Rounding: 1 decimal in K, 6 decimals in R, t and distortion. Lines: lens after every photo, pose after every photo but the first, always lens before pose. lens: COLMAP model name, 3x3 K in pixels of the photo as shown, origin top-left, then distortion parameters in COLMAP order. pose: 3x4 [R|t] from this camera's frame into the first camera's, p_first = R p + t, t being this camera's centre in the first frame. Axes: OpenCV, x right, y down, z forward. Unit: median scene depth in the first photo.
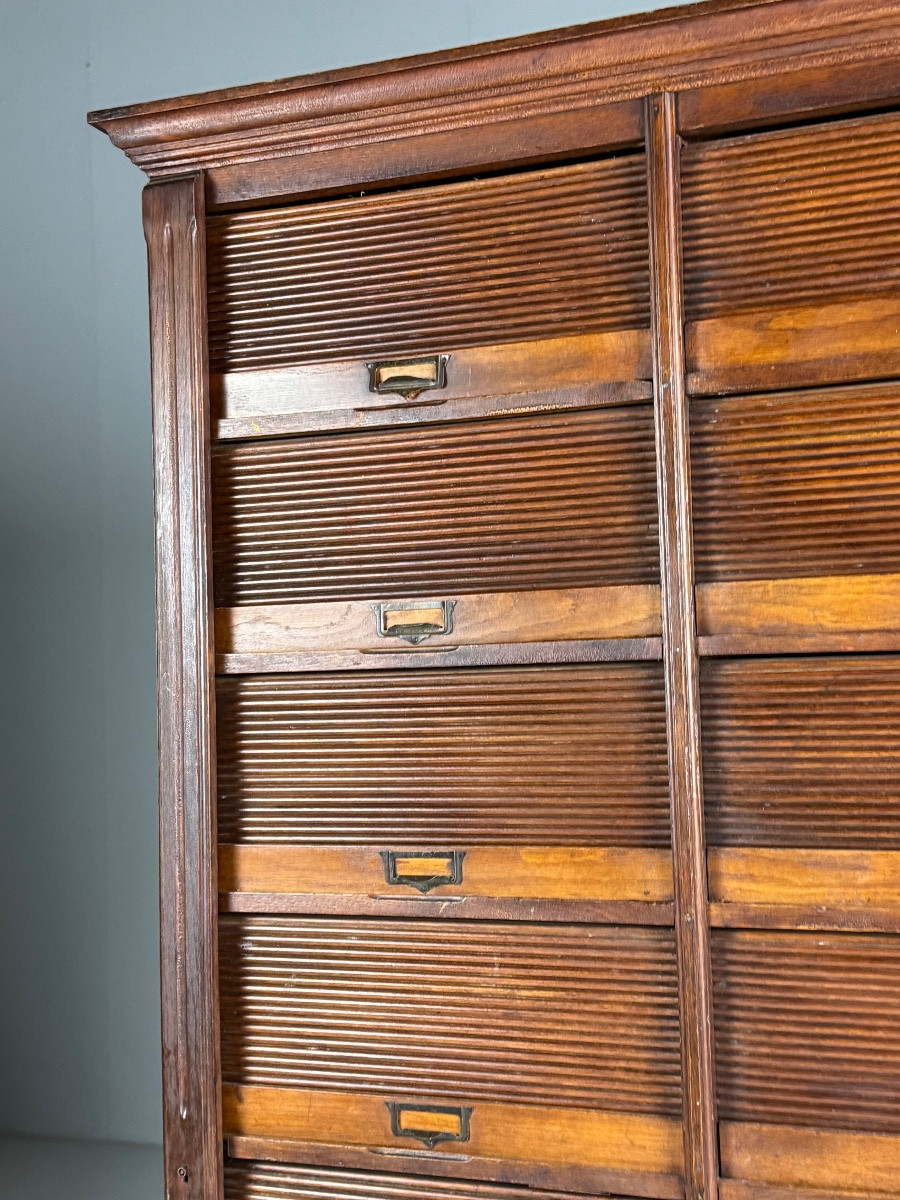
lens RADIAL K [[1602.0, 0, 447.7], [0, 1602.0, 612.9], [0, 0, 1]] dist [0.130904, 0.000000]
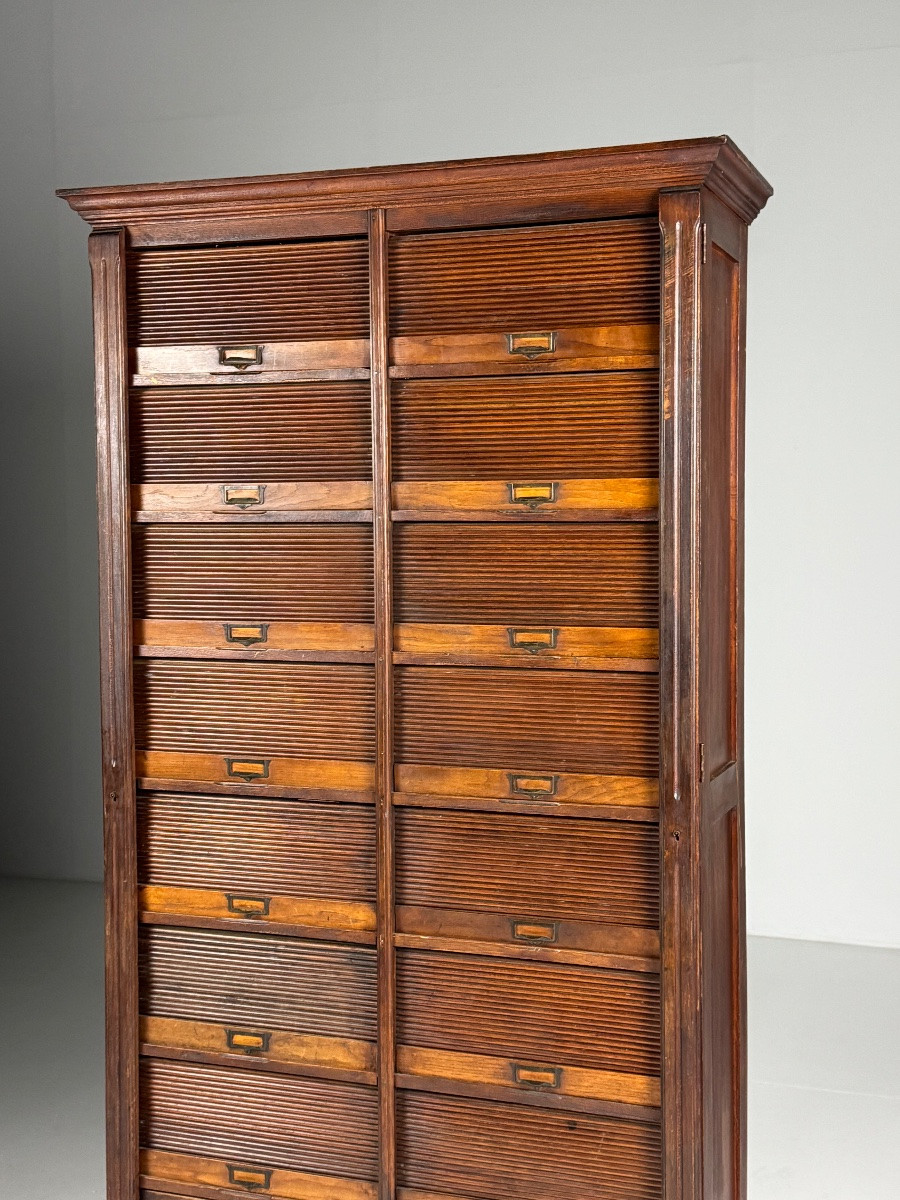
lens RADIAL K [[1602.0, 0, 444.8], [0, 1602.0, 604.8], [0, 0, 1]] dist [0.130904, 0.000000]
pose [[0.999452, 0.020157, 0.026250, 0.165439], [-0.022844, 0.994055, 0.106453, -0.072884], [-0.023948, -0.106994, 0.993971, -0.825077]]
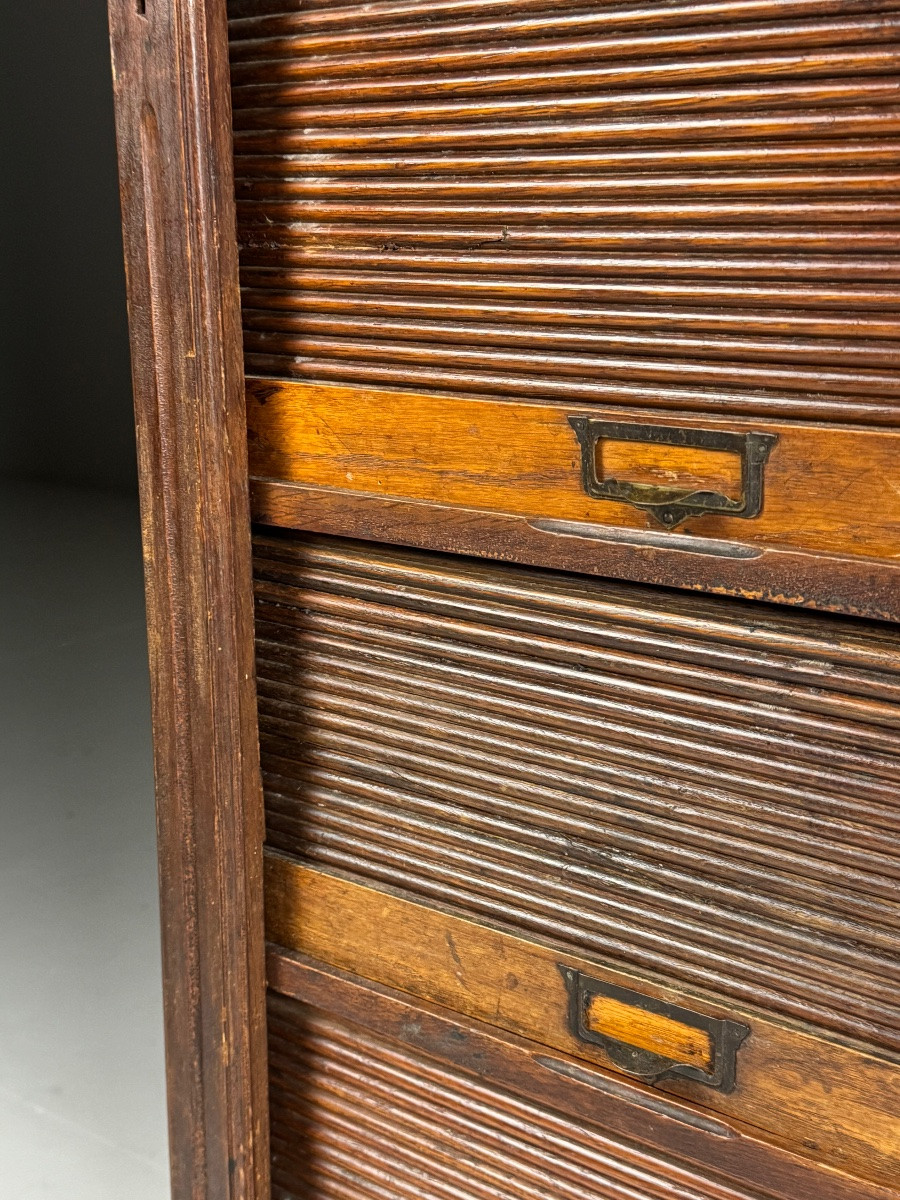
lens RADIAL K [[1602.0, 0, 458.5], [0, 1602.0, 606.3], [0, 0, 1]] dist [0.130904, 0.000000]
pose [[0.963544, 0.088046, -0.252648, 0.047871], [-0.008816, 0.954236, 0.298924, 0.393053], [0.267405, -0.285799, 0.920225, 0.612652]]
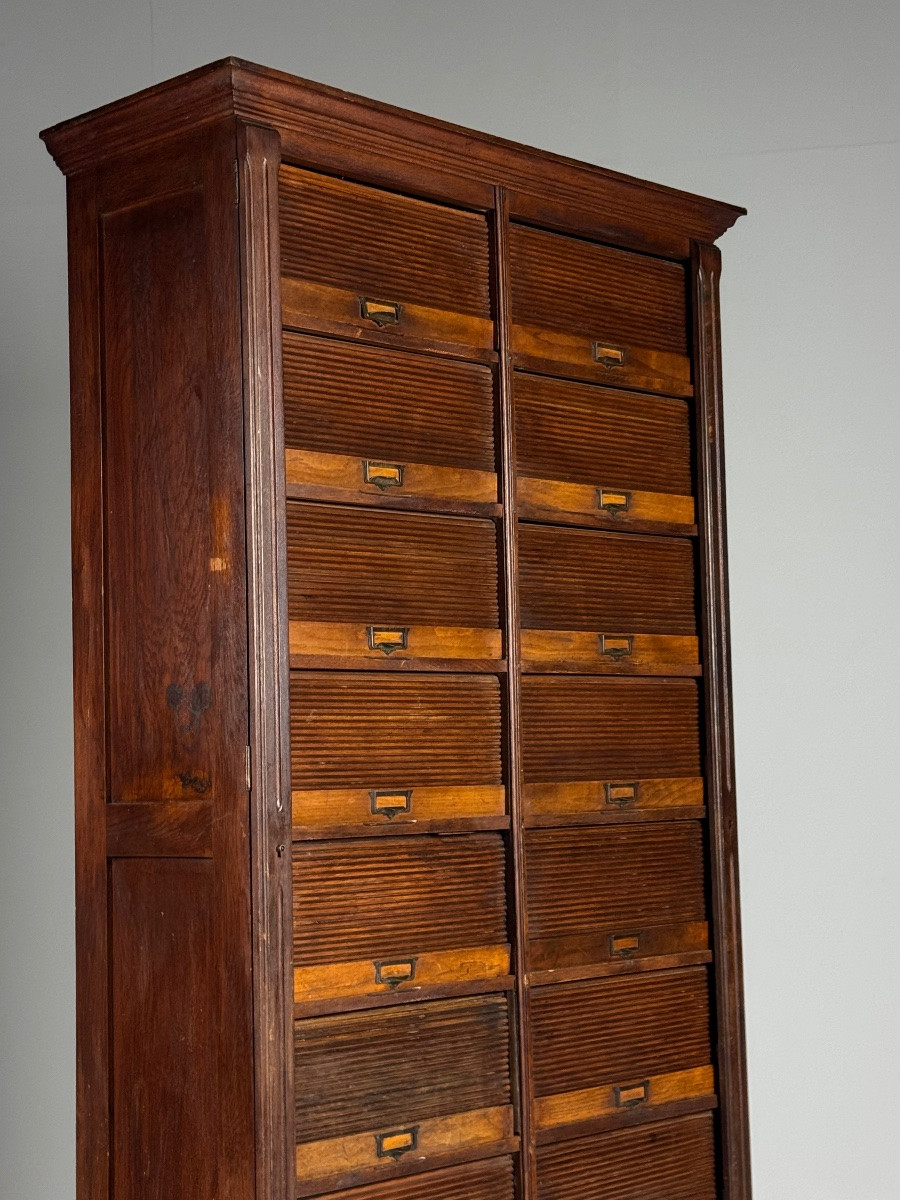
lens RADIAL K [[2220.4, 0, 509.0], [0, 2220.4, 622.3], [0, 0, 1]] dist [0.134244, 0.000000]
pose [[0.344247, 0.078290, 0.935609, -1.988768], [-0.030417, 0.996924, -0.072229, 0.299662], [-0.938386, -0.003594, 0.345569, 0.179996]]
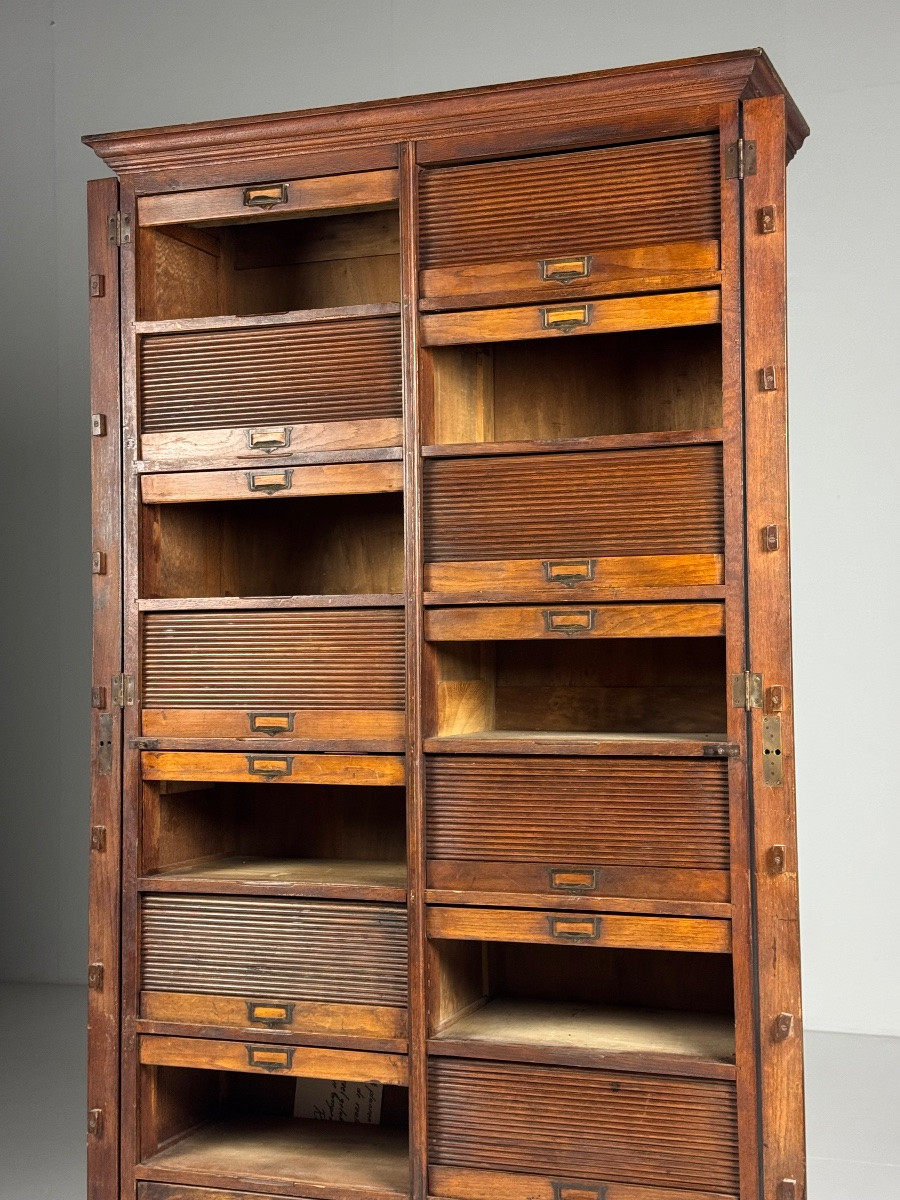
lens RADIAL K [[1751.1, 0, 441.5], [0, 1751.1, 602.8], [0, 0, 1]] dist [0.135909, 0.000000]
pose [[0.999740, 0.019088, 0.012444, 0.151542], [-0.019265, 0.999713, 0.014266, 0.156532], [-0.012168, -0.014502, 0.999821, -0.935296]]
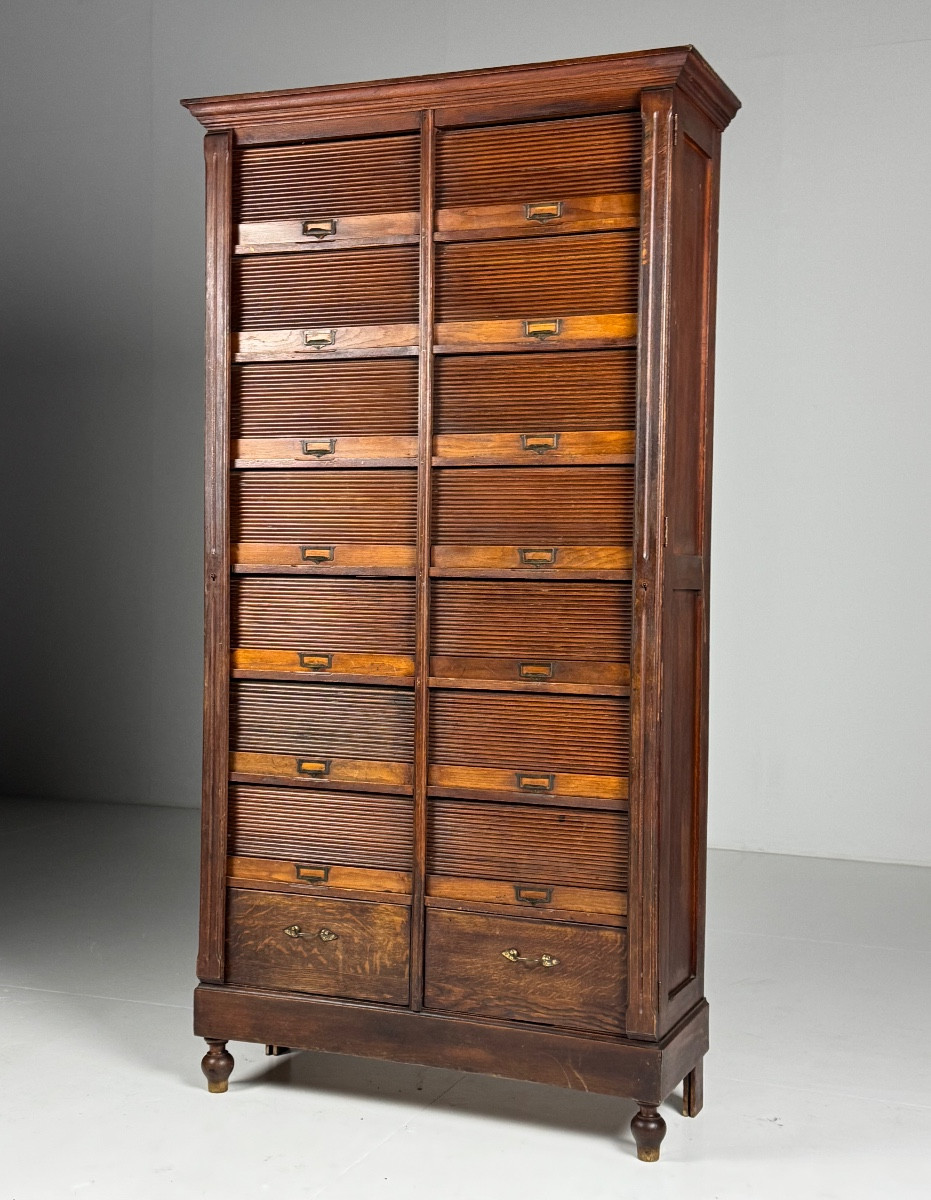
lens RADIAL K [[1653.2, 0, 445.6], [0, 1653.2, 628.0], [0, 0, 1]] dist [0.125770, 0.000000]
pose [[0.998936, 0.042981, -0.016696, 0.225500], [-0.041433, 0.995605, 0.083993, 0.217186], [0.020233, -0.083212, 0.996326, -1.439399]]
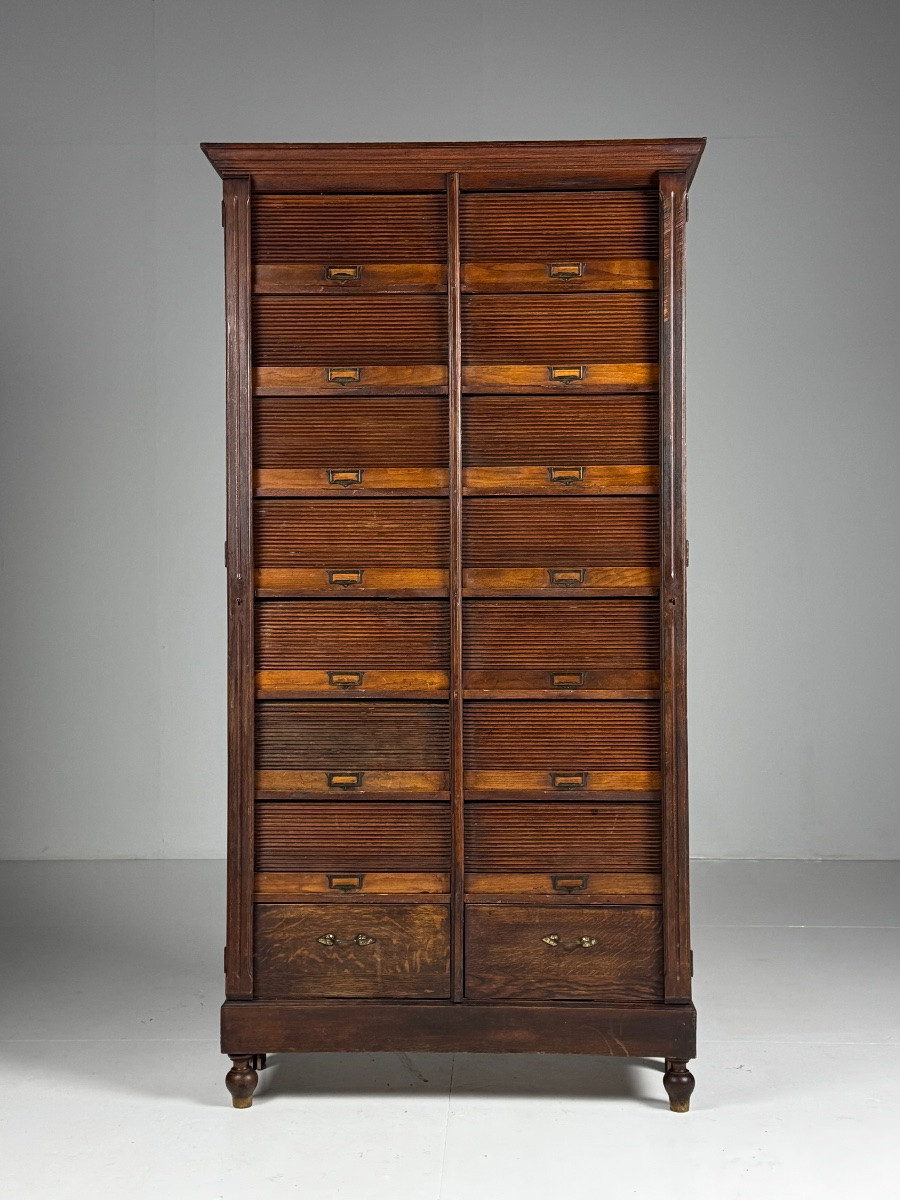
lens RADIAL K [[1602.0, 0, 449.2], [0, 1602.0, 609.7], [0, 0, 1]] dist [0.130904, 0.000000]
pose [[0.941394, 0.026151, 0.336294, -0.707192], [-0.038947, 0.998749, 0.031360, 0.286921], [-0.335053, -0.042620, 0.941235, -1.413944]]
